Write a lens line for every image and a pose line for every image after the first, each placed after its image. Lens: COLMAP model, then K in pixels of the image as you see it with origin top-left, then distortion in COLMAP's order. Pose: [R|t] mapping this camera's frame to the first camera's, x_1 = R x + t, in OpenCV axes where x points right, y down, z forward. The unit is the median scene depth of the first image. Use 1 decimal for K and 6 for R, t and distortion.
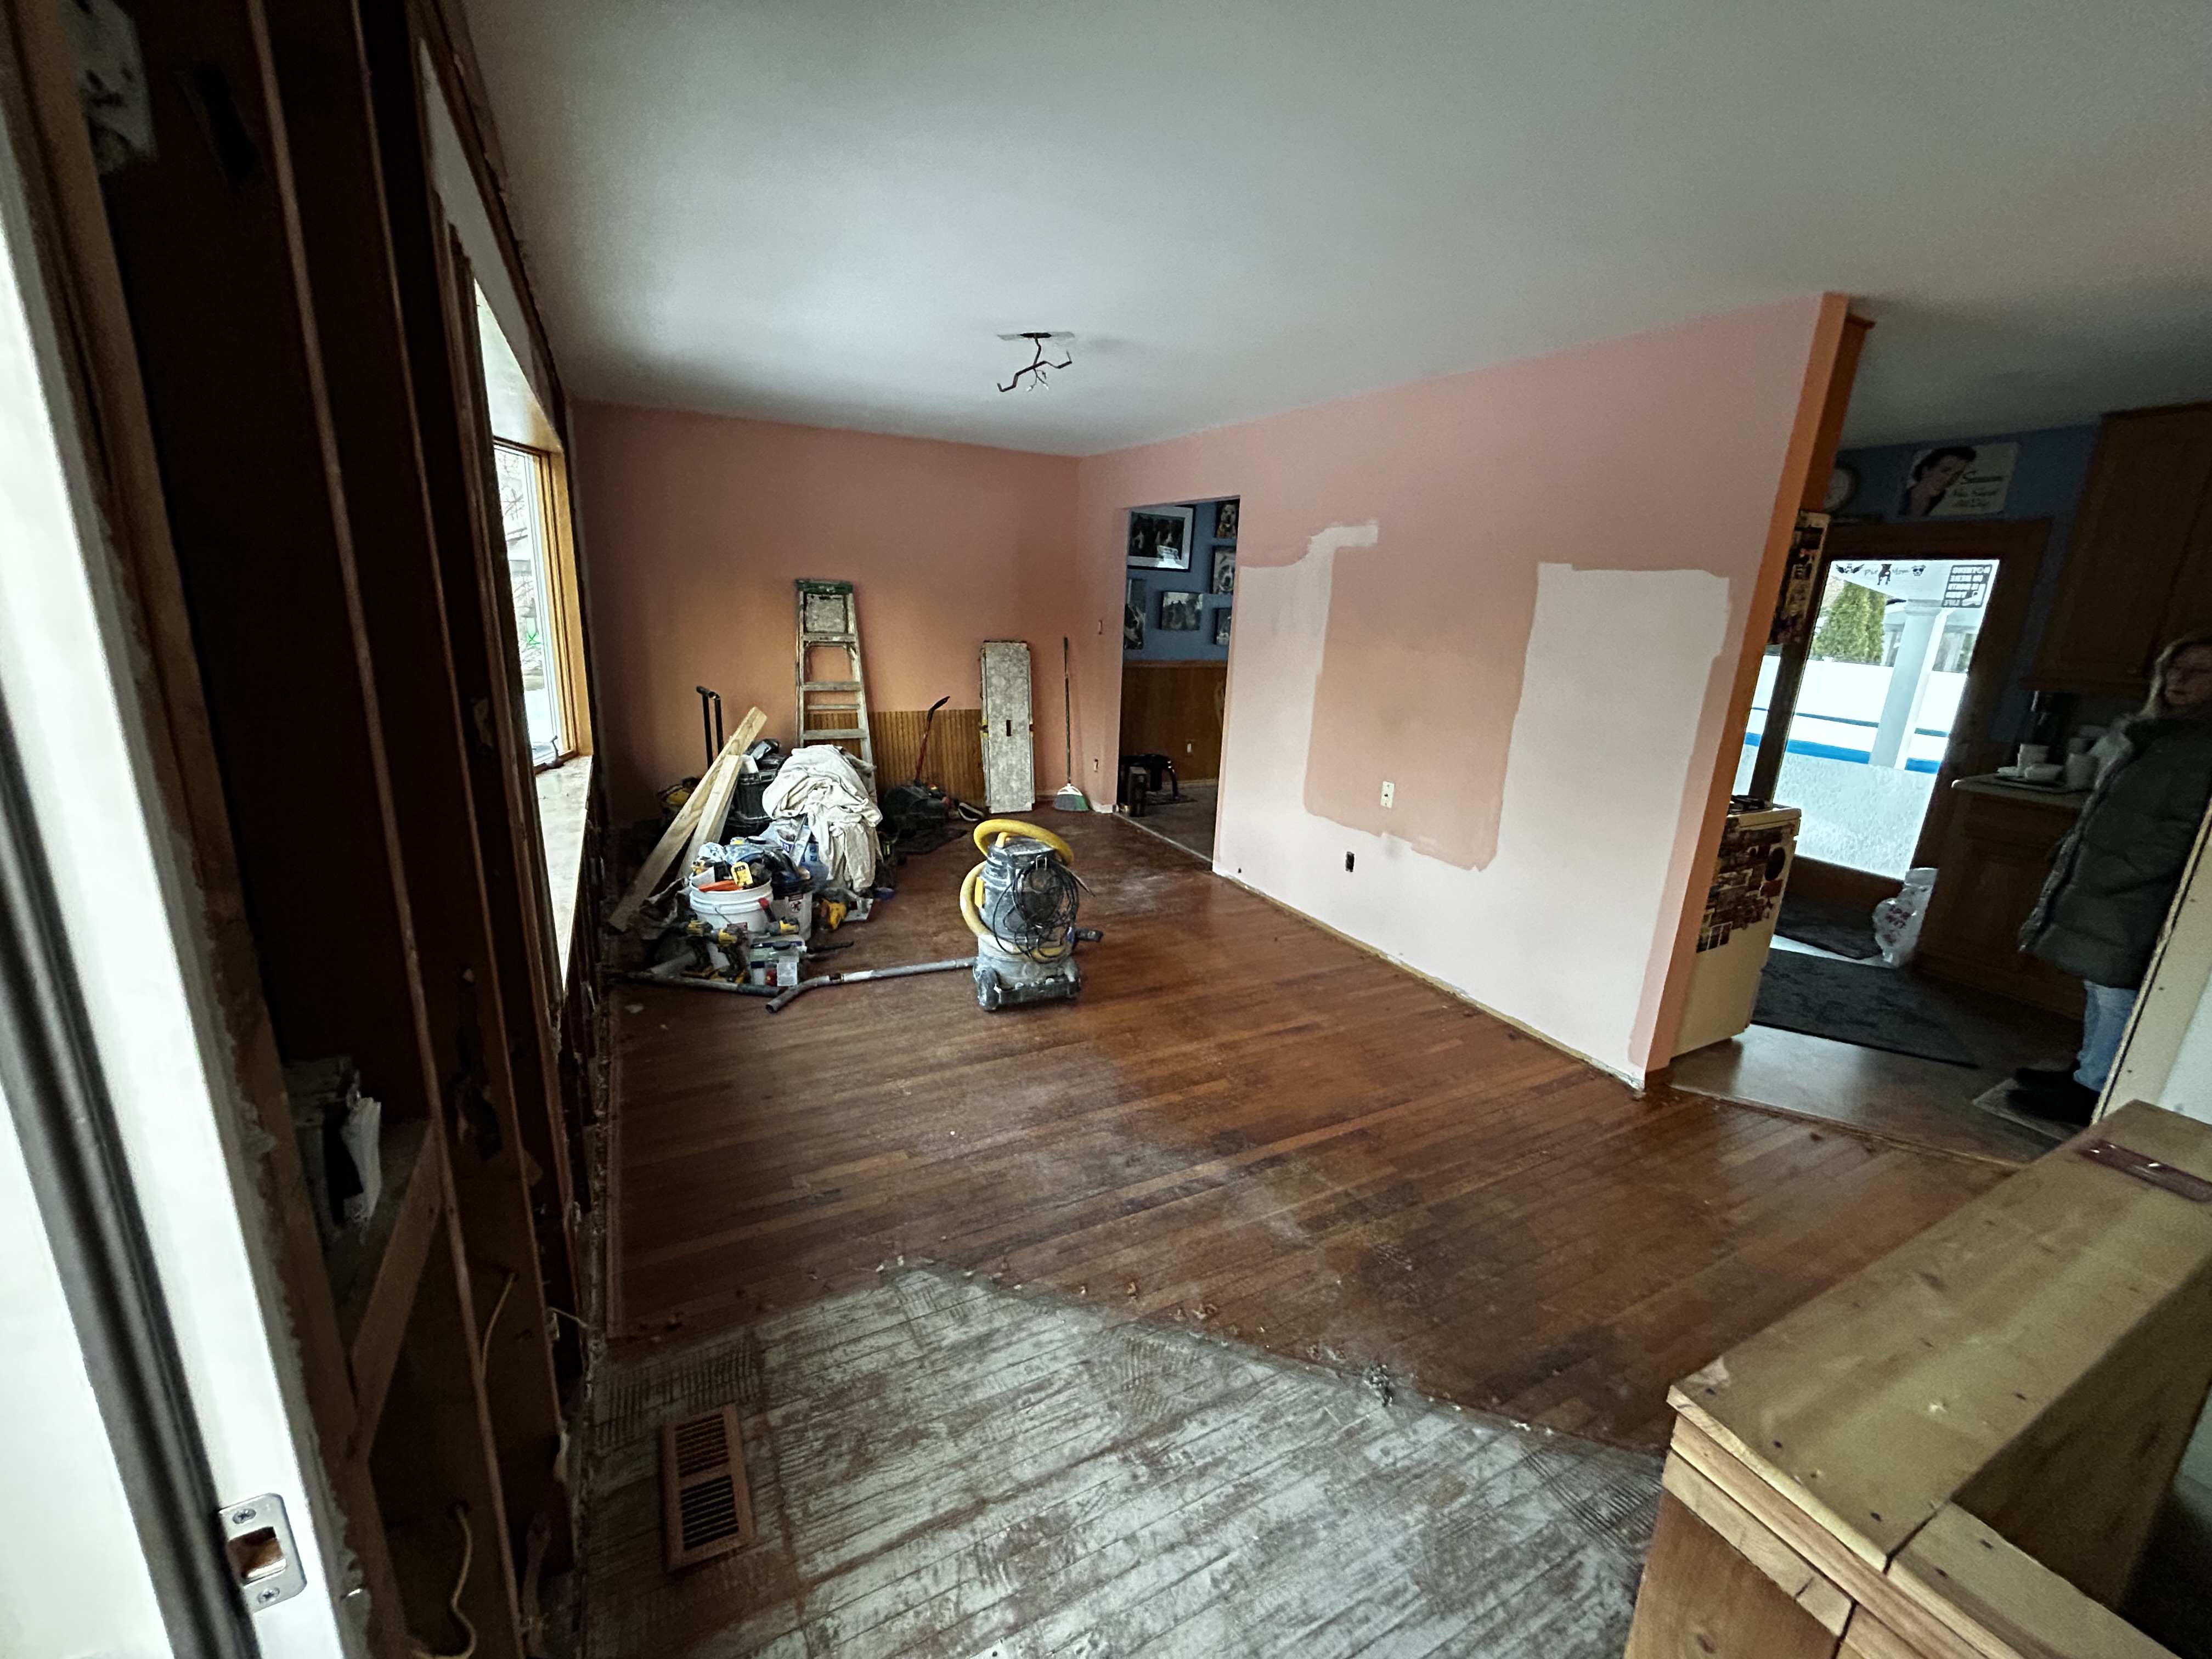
lens RADIAL K [[887.3, 0, 1106.1], [0, 887.3, 831.4], [0, 0, 1]] dist [0.000704, -0.000026]
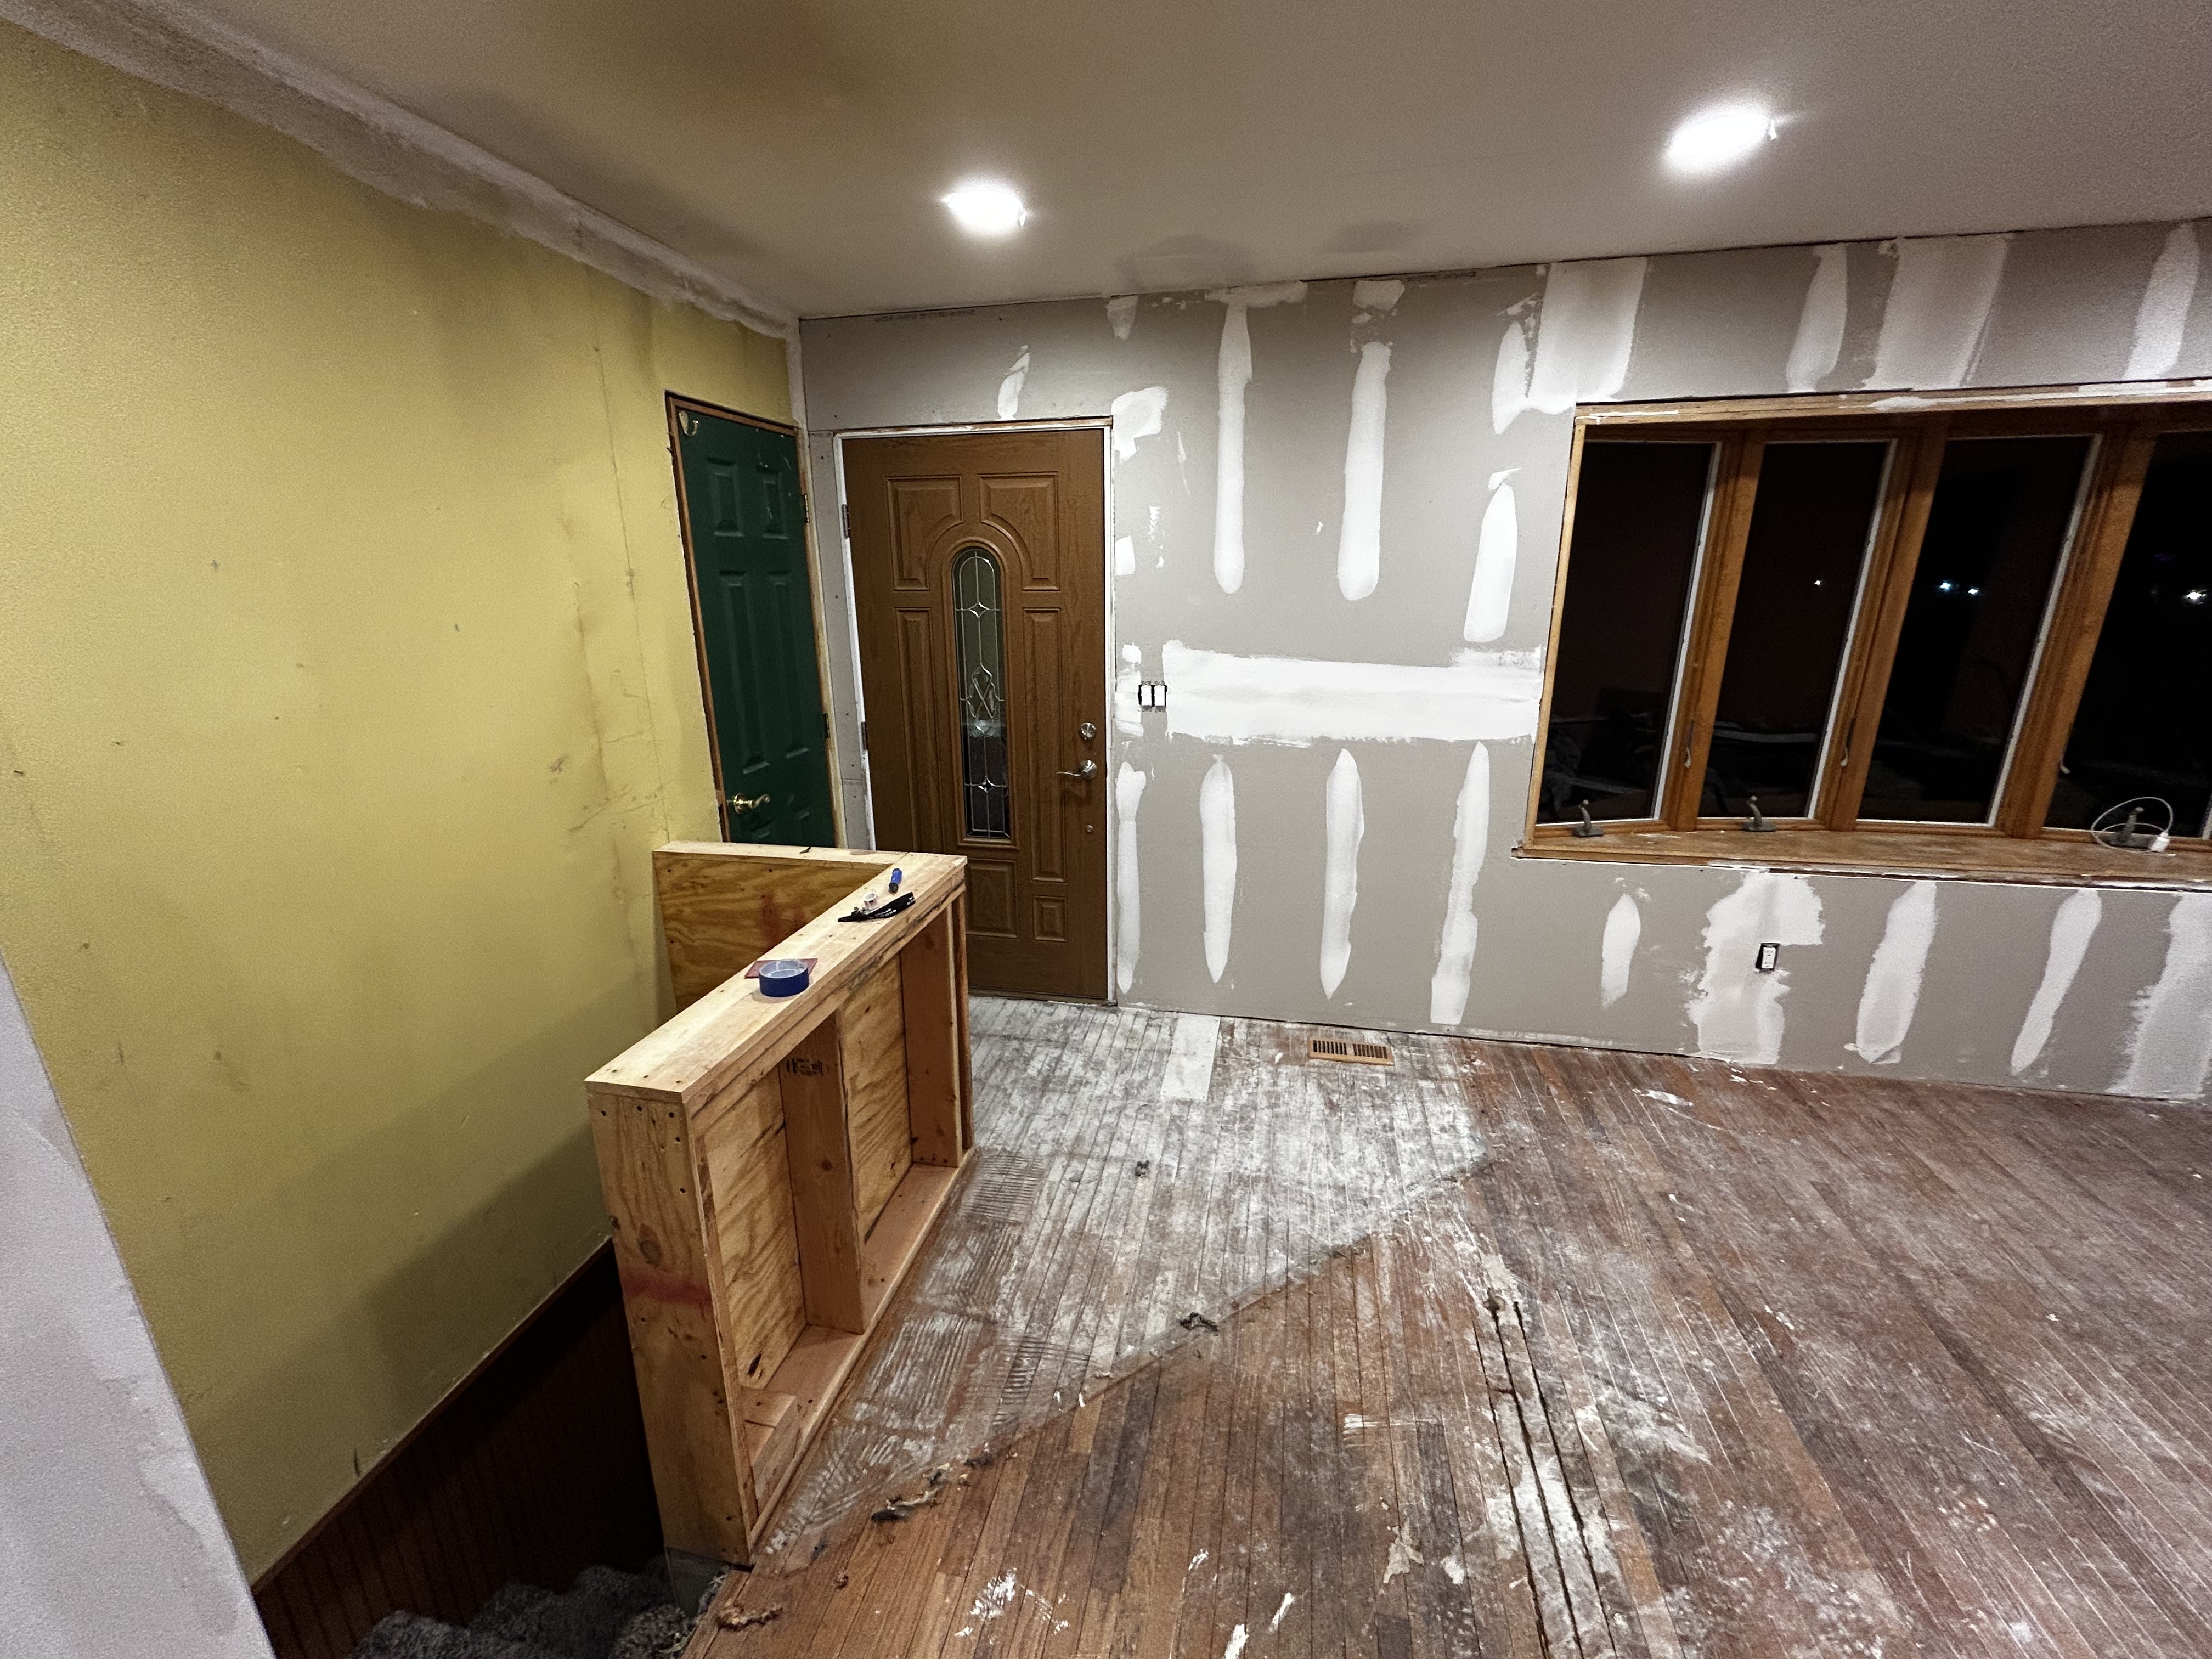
lens RADIAL K [[887.3, 0, 1103.2], [0, 887.3, 833.9], [0, 0, 1]] dist [0.000704, -0.000026]
pose [[-0.636680, 0.175428, -0.750909, 1.224296], [-0.214286, 0.895176, 0.390821, -0.331297], [0.740757, 0.409737, -0.532349, 1.381258]]
